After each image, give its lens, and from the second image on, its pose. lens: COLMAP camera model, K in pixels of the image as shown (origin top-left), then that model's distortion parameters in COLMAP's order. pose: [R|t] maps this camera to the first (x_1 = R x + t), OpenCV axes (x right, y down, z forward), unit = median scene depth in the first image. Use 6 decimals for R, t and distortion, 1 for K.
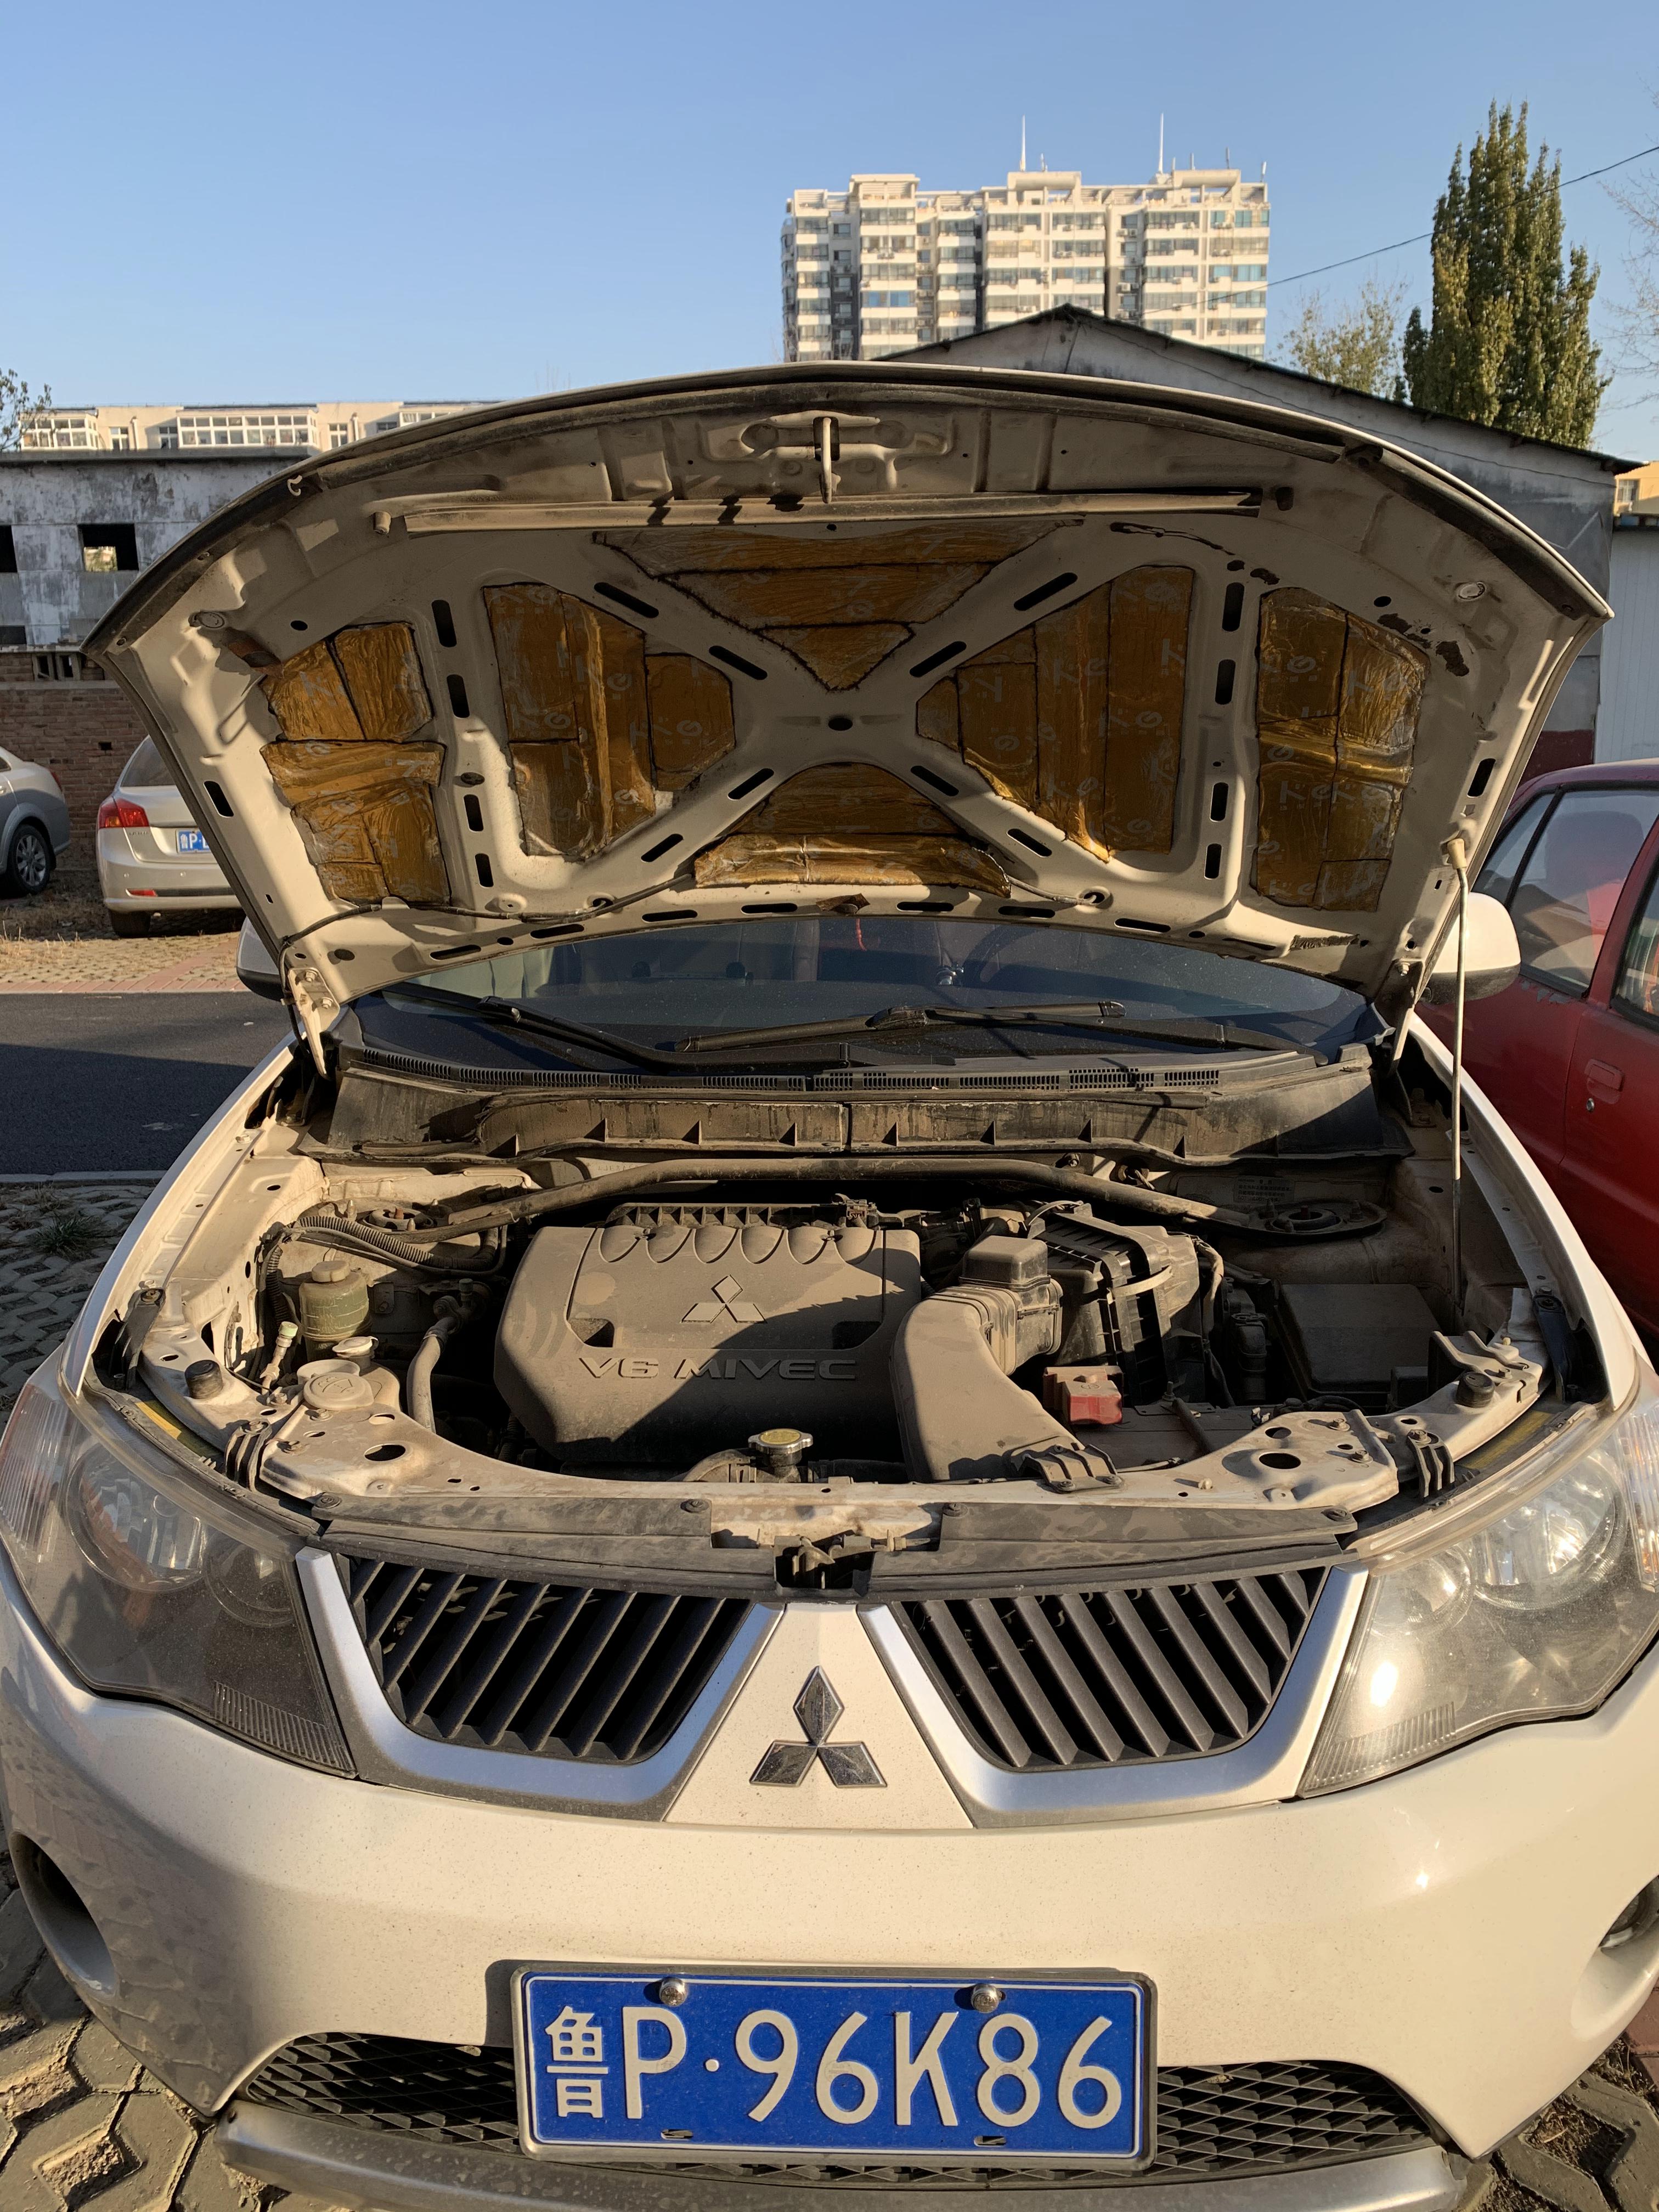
lens RADIAL K [[1681.2, 0, 829.5], [0, 1681.2, 1106.0], [0, 0, 1]] dist [0.013850, 0.002981]
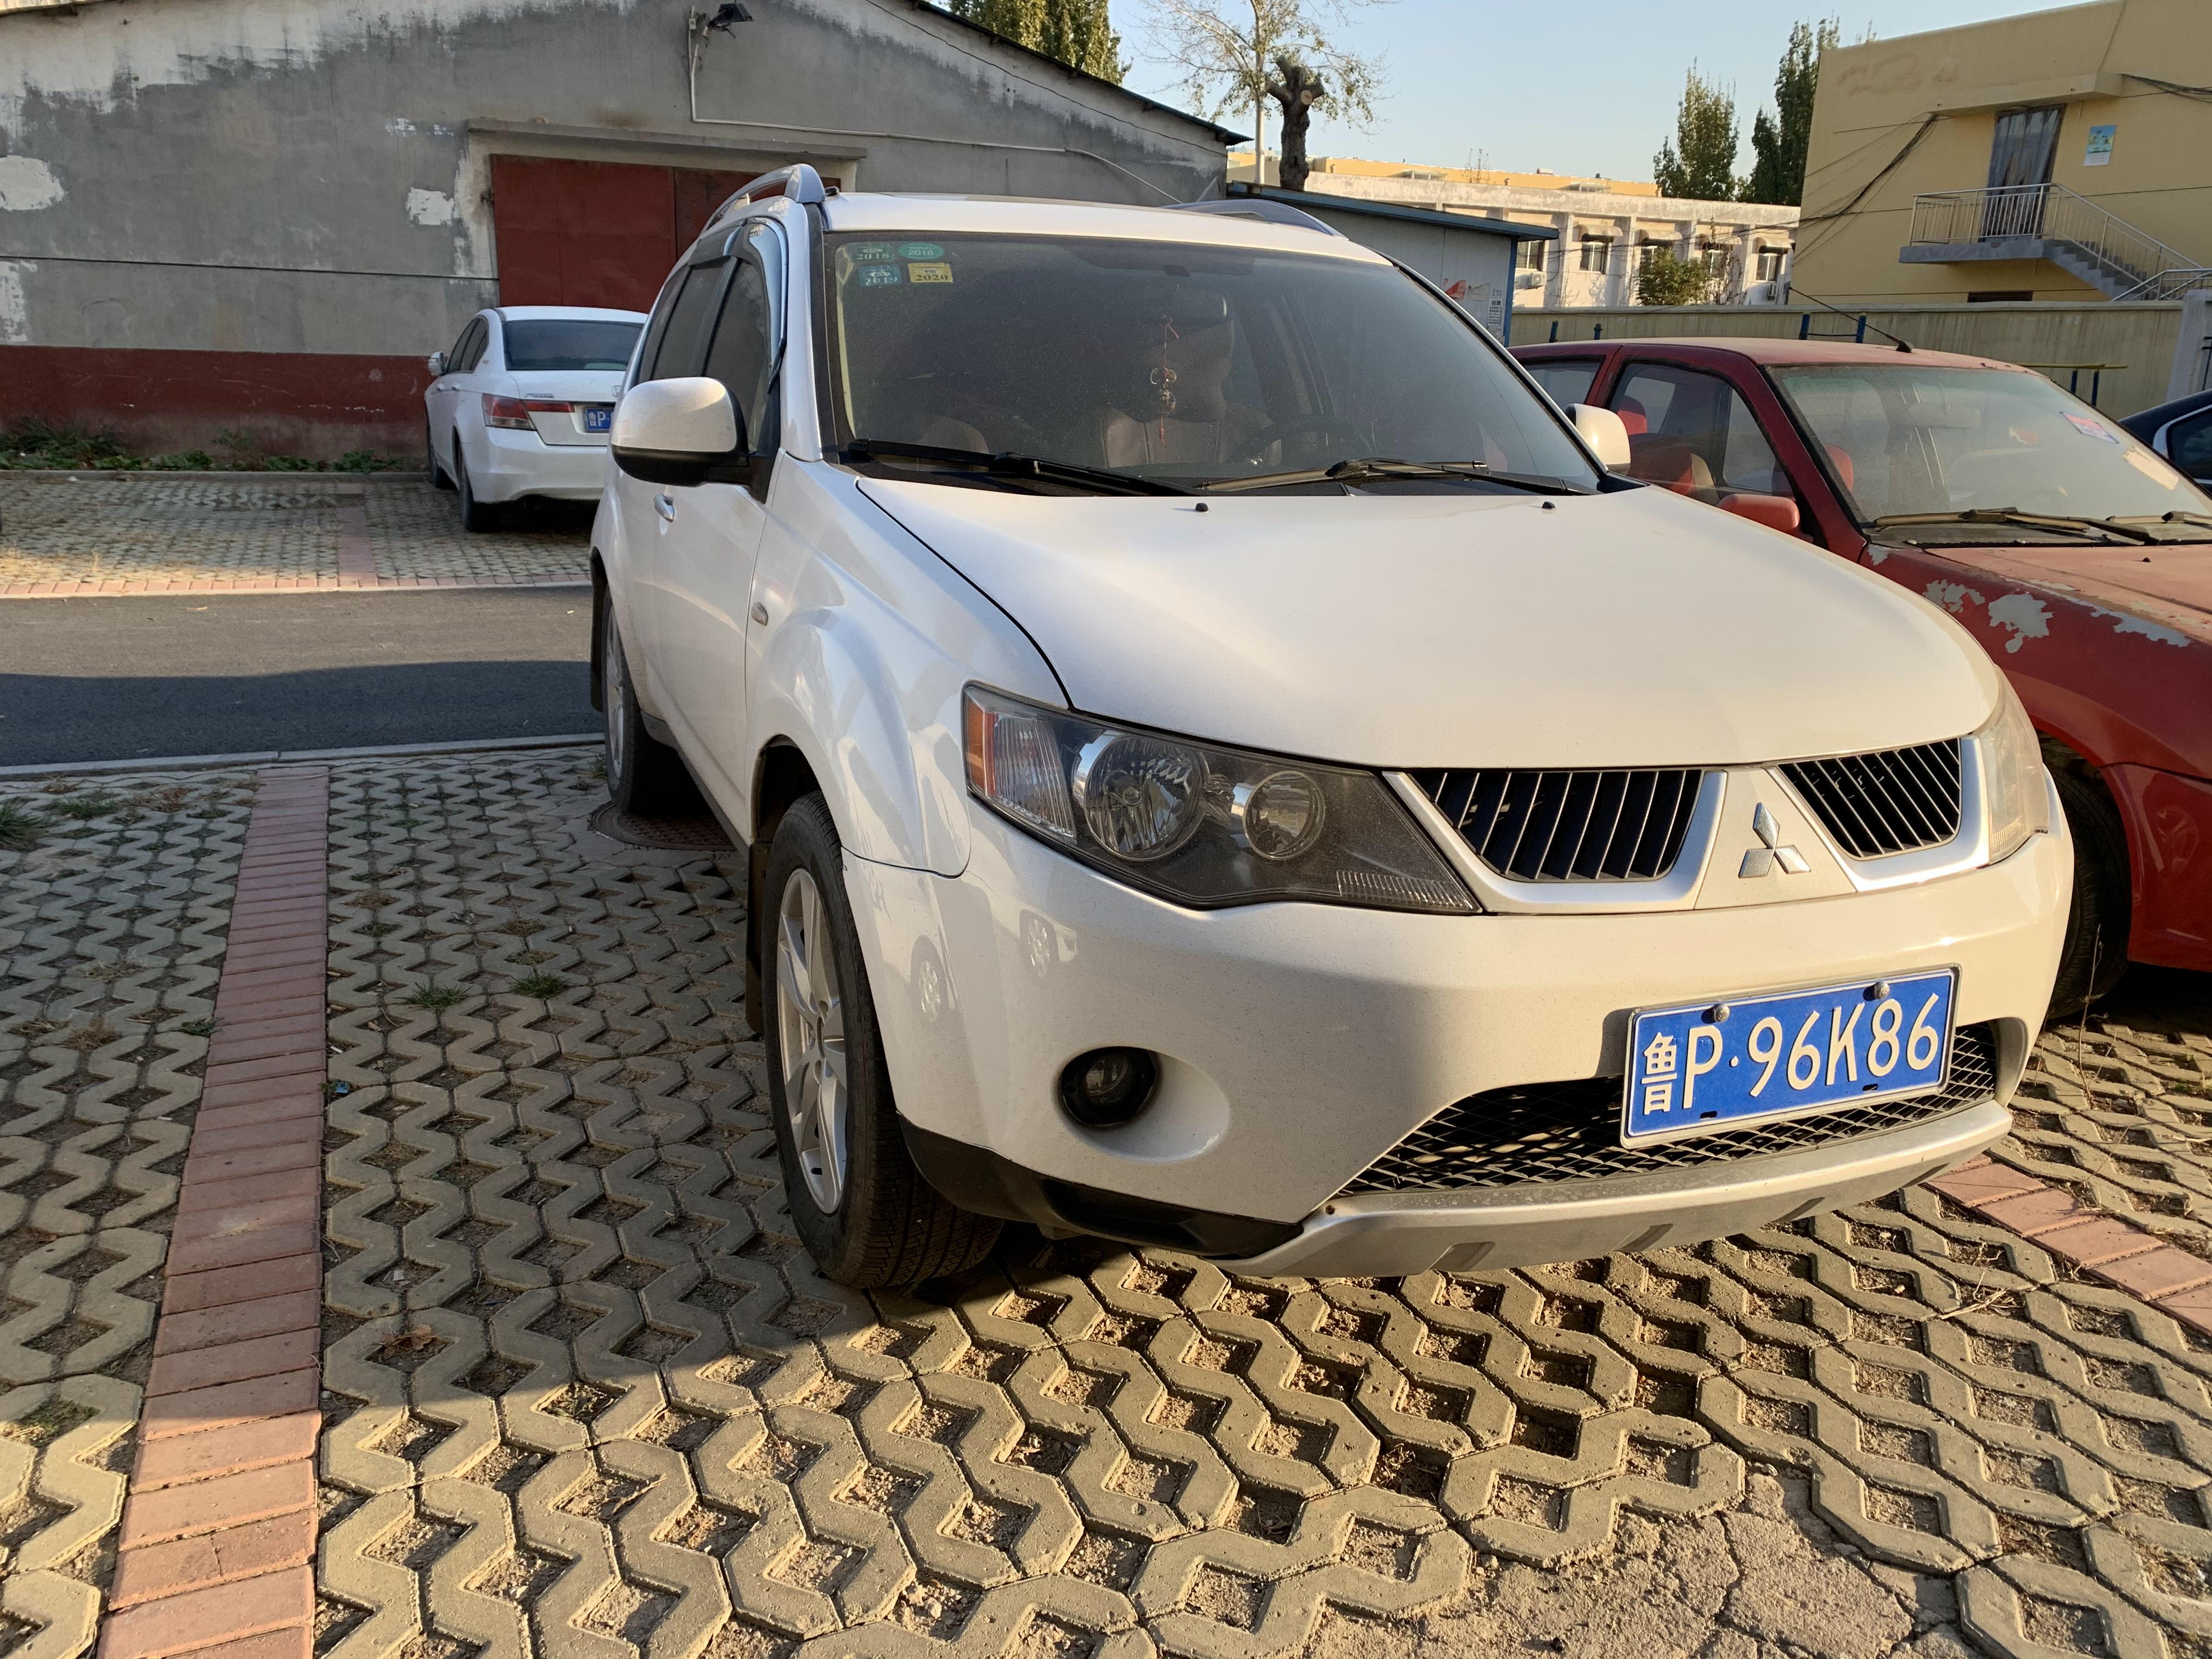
lens RADIAL K [[1678.8, 0, 1103.0], [0, 1678.8, 830.2], [0, 0, 1]] dist [0.010594, 0.007260]
pose [[0.915991, -0.072855, 0.394528, -1.155289], [0.056634, 0.997007, 0.052624, 0.251071], [-0.397181, -0.025859, 0.917376, -0.143634]]
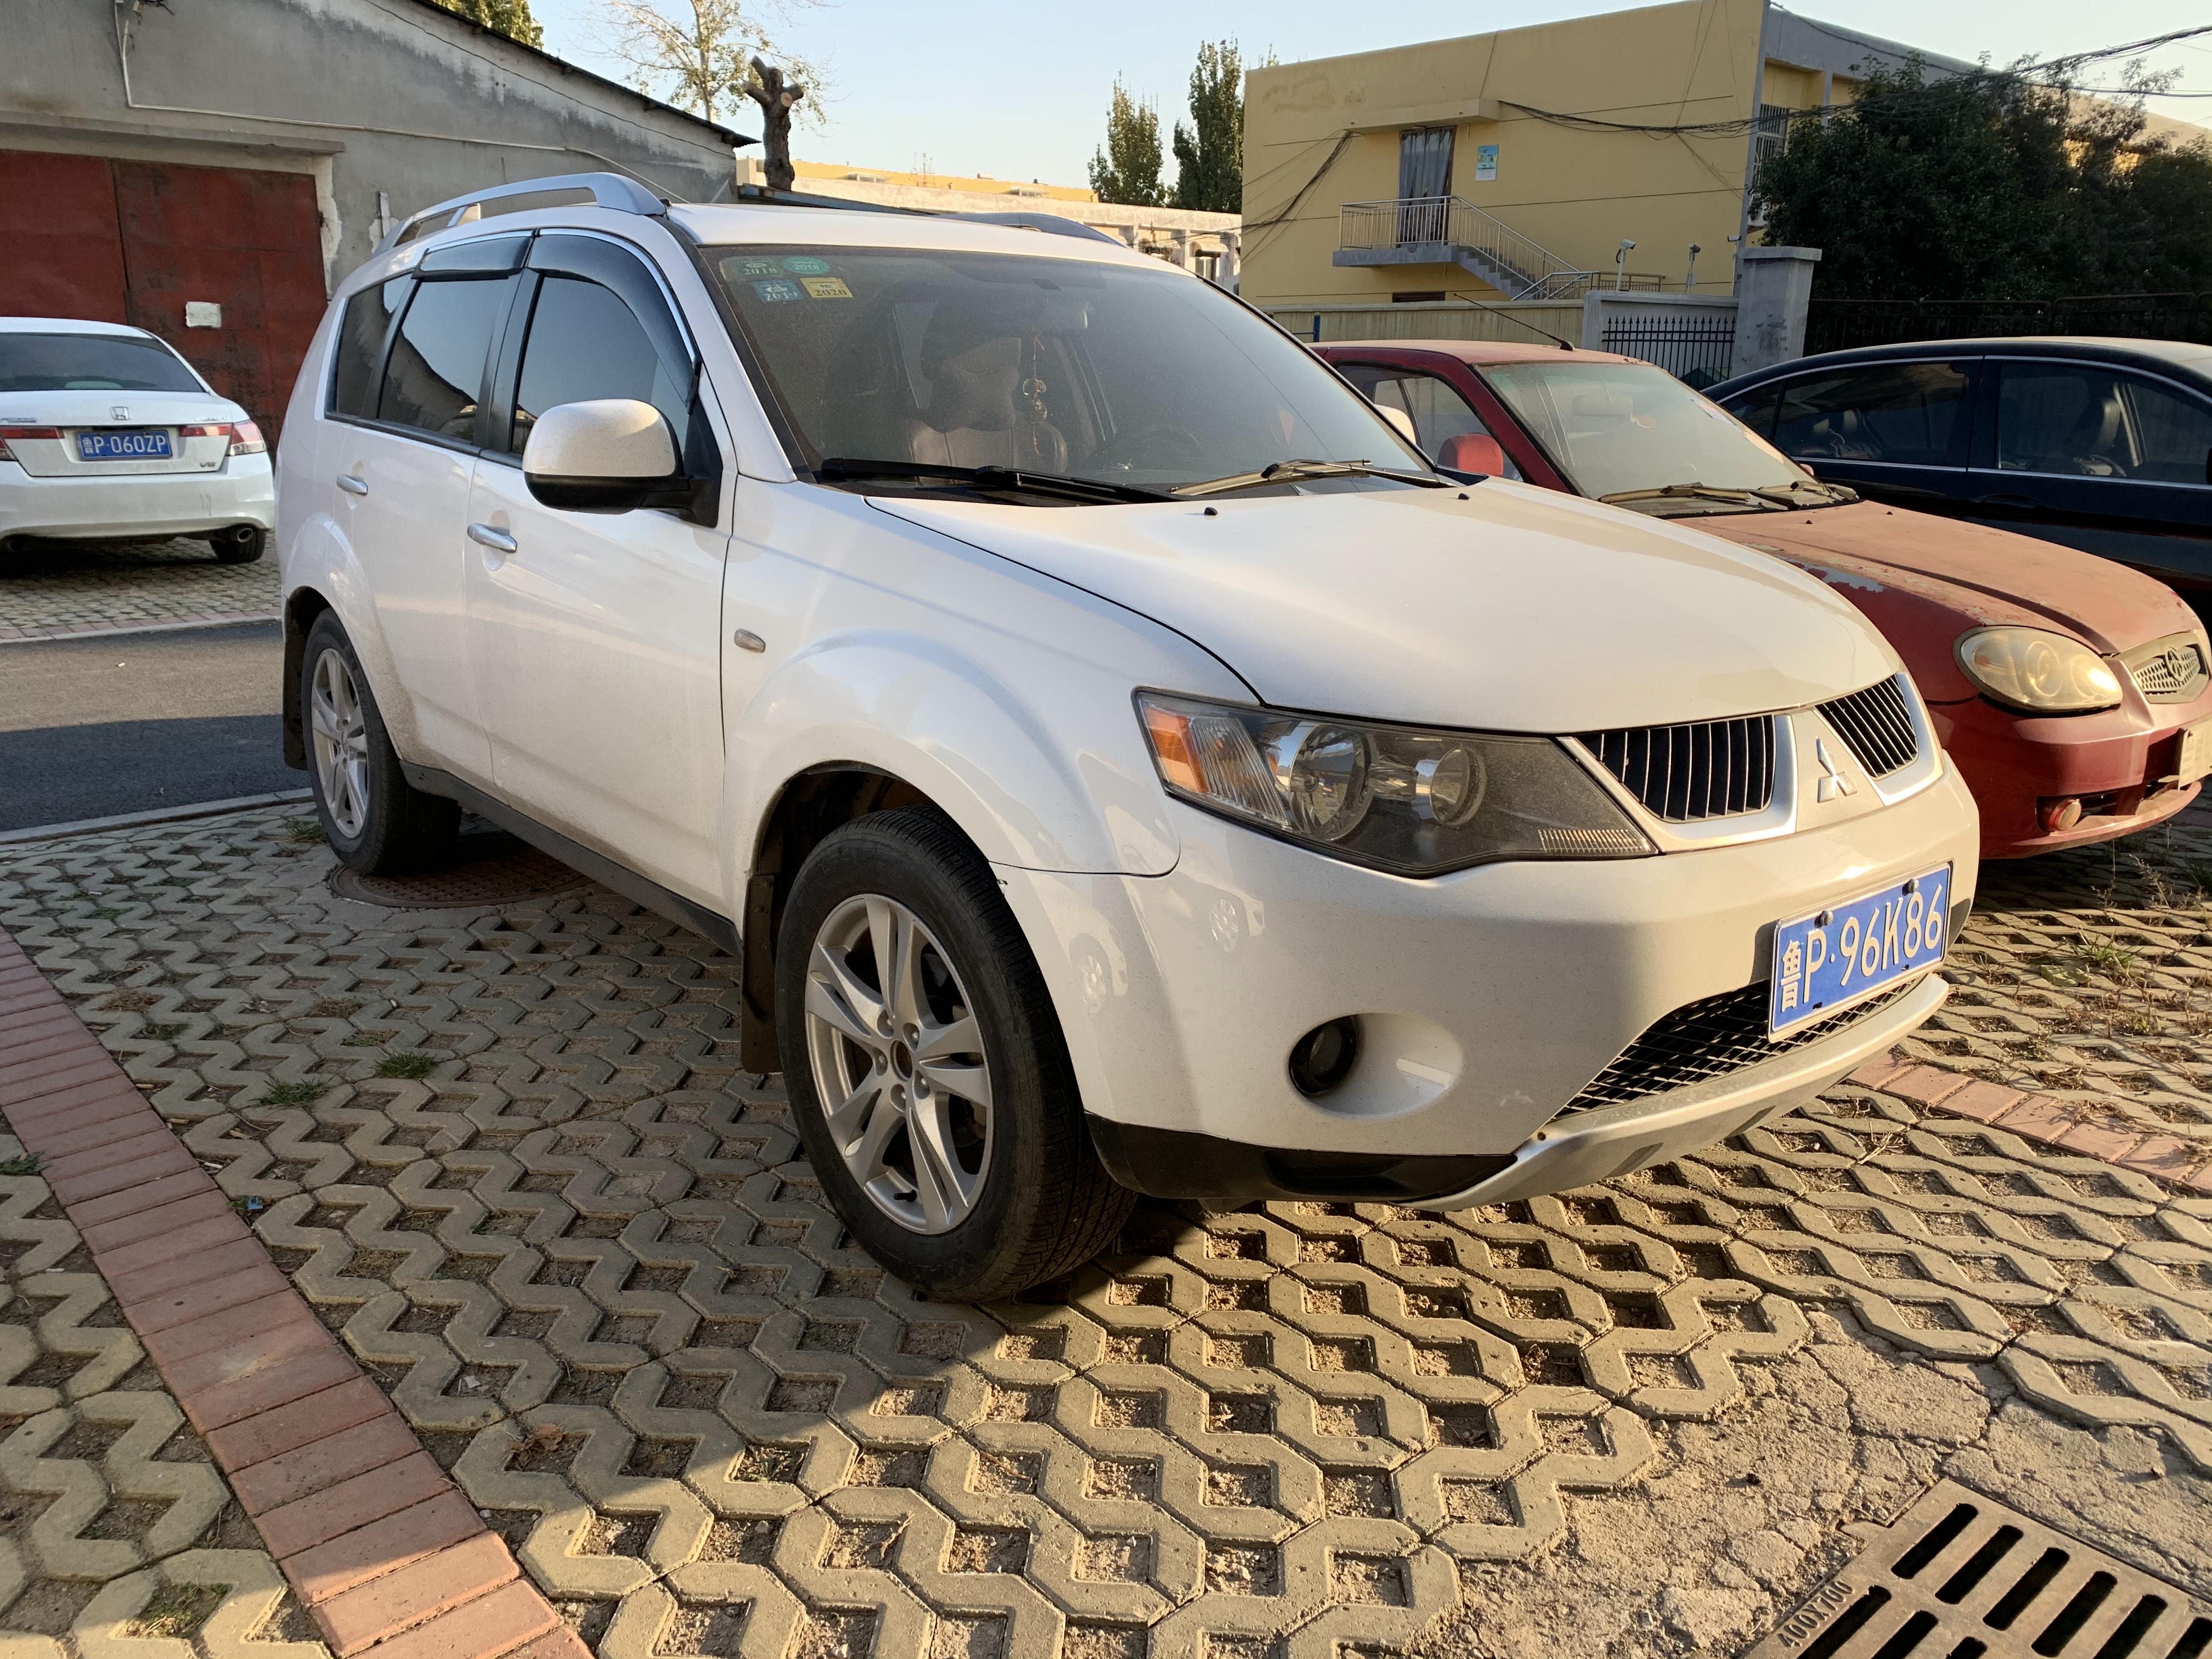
lens RADIAL K [[1681.2, 0, 1106.0], [0, 1681.2, 829.5], [0, 0, 1]] dist [0.013850, 0.002981]
pose [[0.750197, -0.156953, 0.642316, -1.749171], [0.138320, 0.987178, 0.079671, 0.187990], [-0.646585, 0.029076, 0.762287, 0.141198]]
